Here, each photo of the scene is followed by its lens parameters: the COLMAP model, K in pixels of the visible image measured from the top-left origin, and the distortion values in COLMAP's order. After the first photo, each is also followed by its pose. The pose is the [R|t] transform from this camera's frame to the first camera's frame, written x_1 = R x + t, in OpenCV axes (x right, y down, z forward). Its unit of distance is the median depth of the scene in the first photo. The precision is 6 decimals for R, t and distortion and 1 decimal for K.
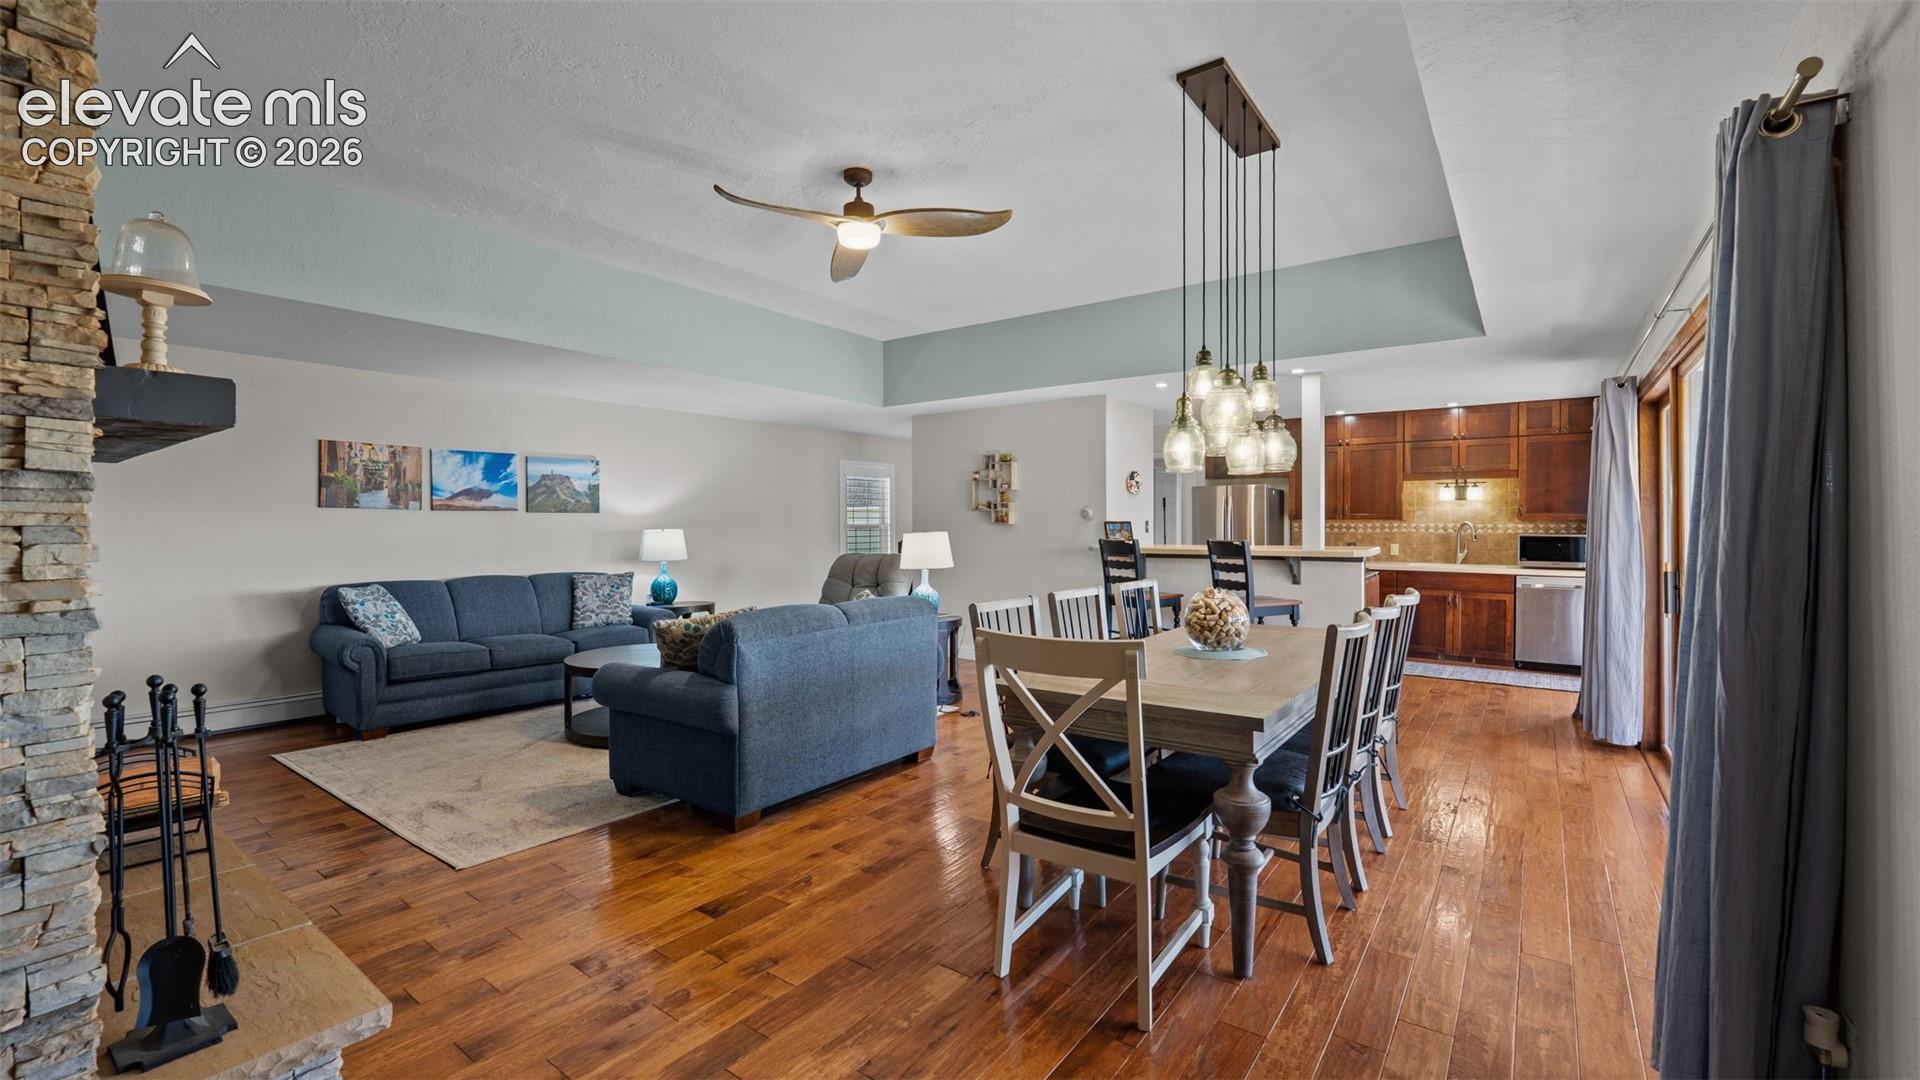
lens RADIAL K [[784.5, 0, 960.1], [0, 784.5, 534.1], [0, 0, 1]] dist [0.001081, -0.002345]
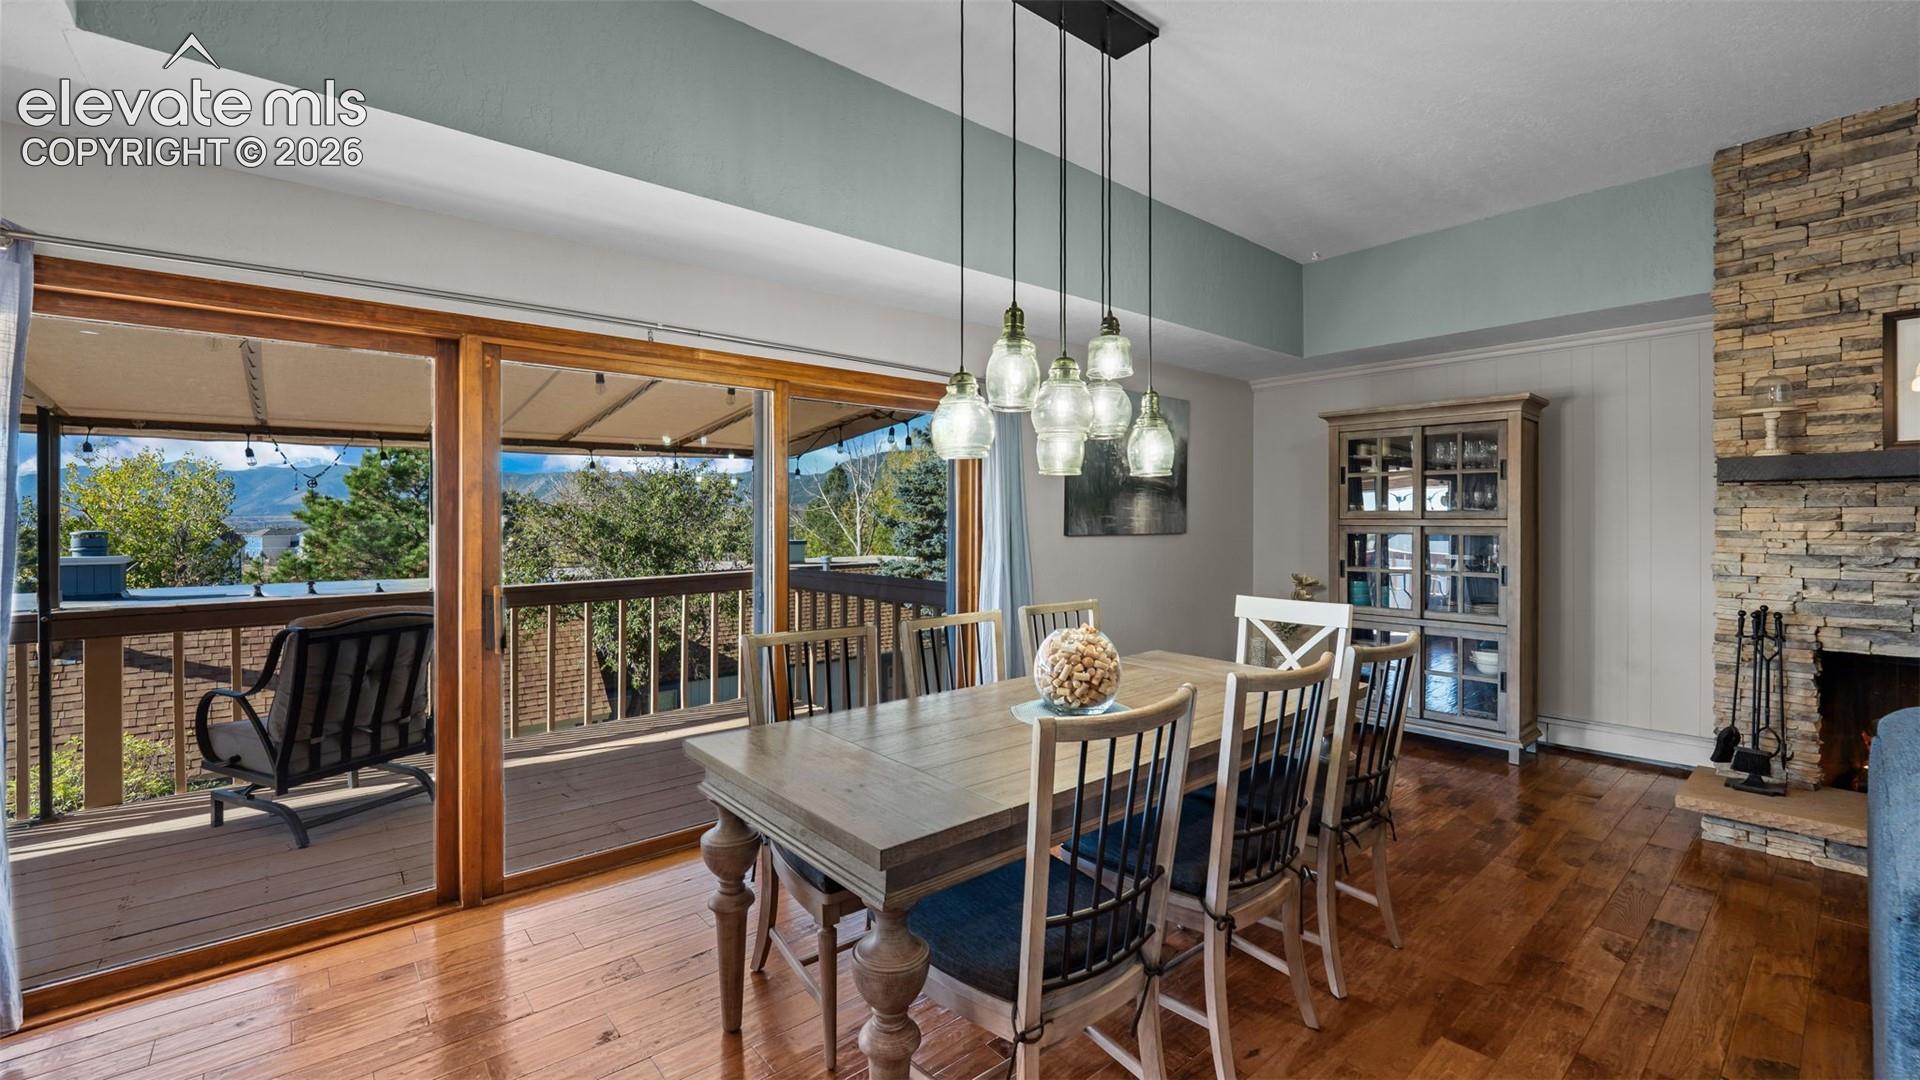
lens RADIAL K [[784.5, 0, 950.0], [0, 784.5, 521.1], [0, 0, 1]] dist [0.001081, -0.002345]
pose [[-0.971343, 0.002696, 0.237665, 0.126920], [0.005586, 0.999918, 0.011487, -0.016912], [-0.237615, 0.012485, -0.971279, 0.827864]]
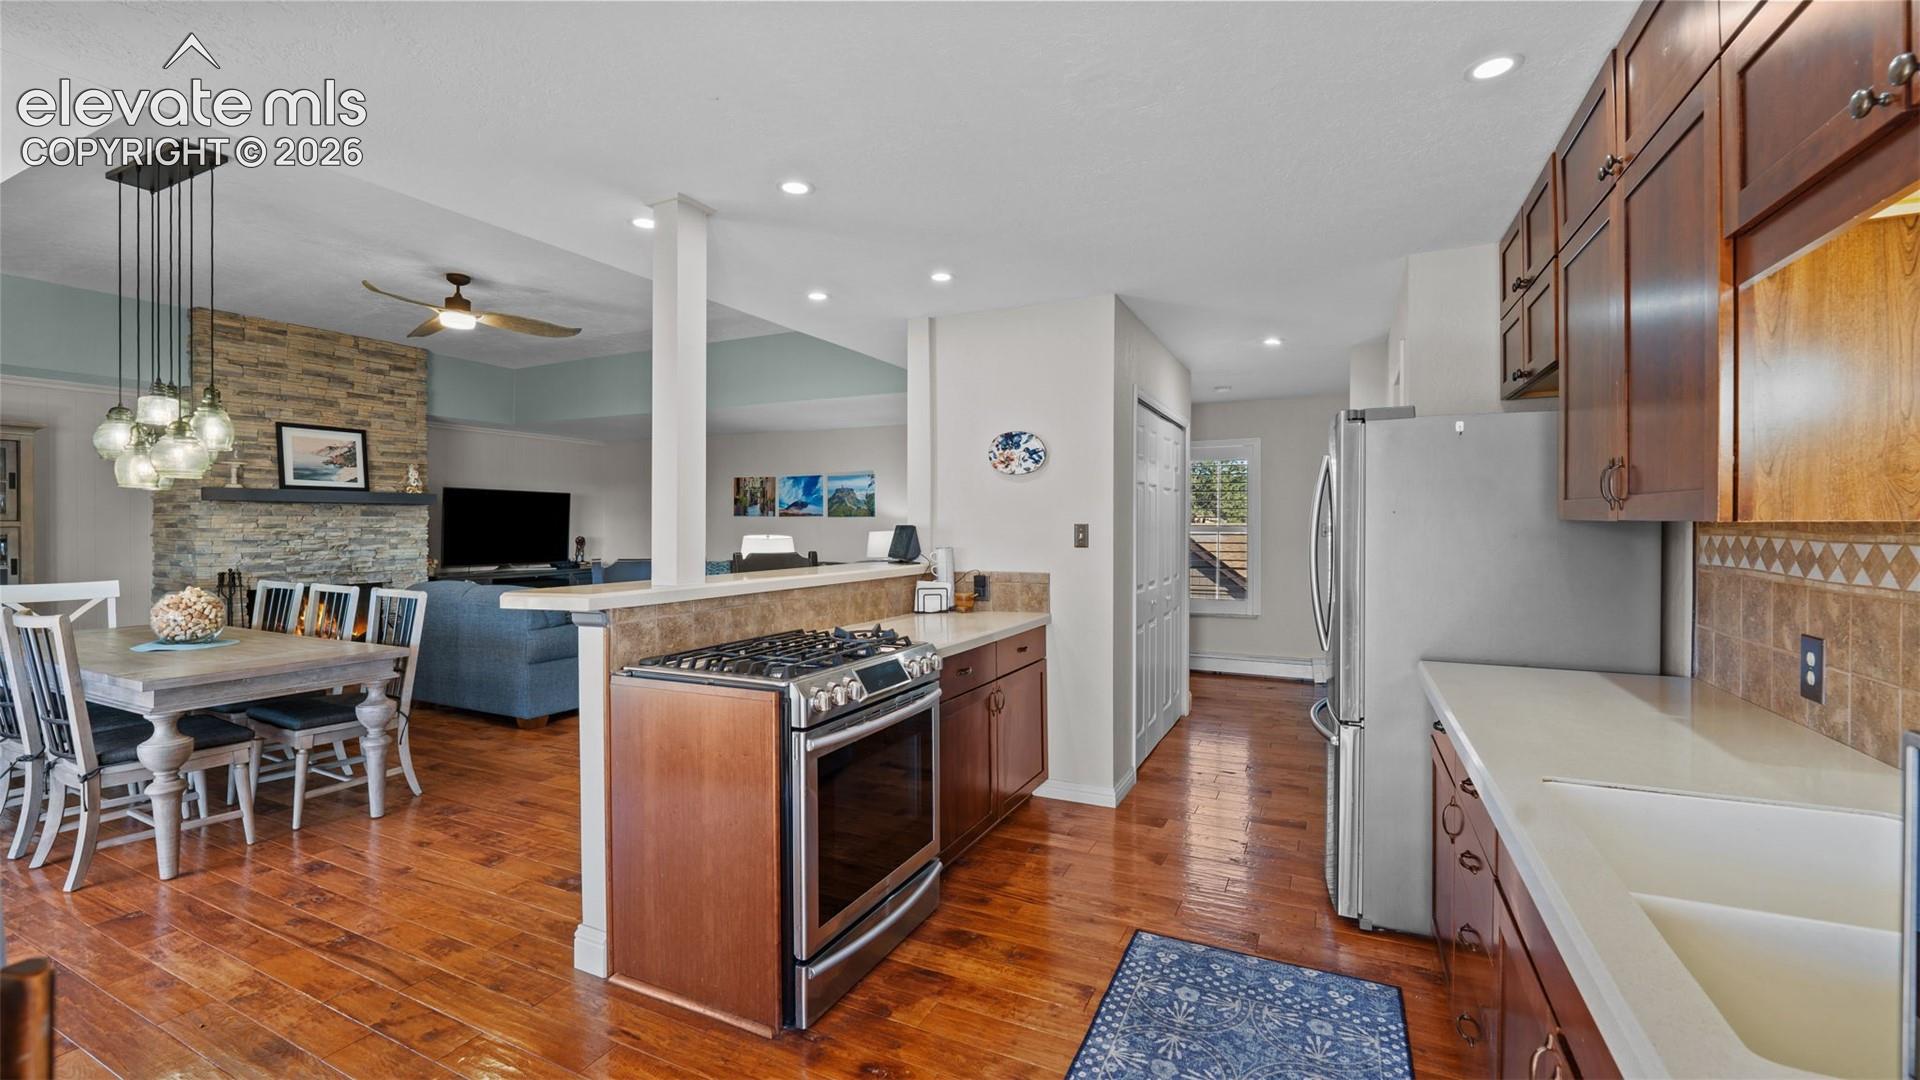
lens RADIAL K [[784.5, 0, 957.2], [0, 784.5, 528.0], [0, 0, 1]] dist [0.001081, -0.002345]
pose [[0.177712, 0.008212, -0.984048, 0.767111], [-0.011585, 0.999913, 0.006253, -0.017736], [0.984014, 0.010289, 0.177791, 0.891125]]
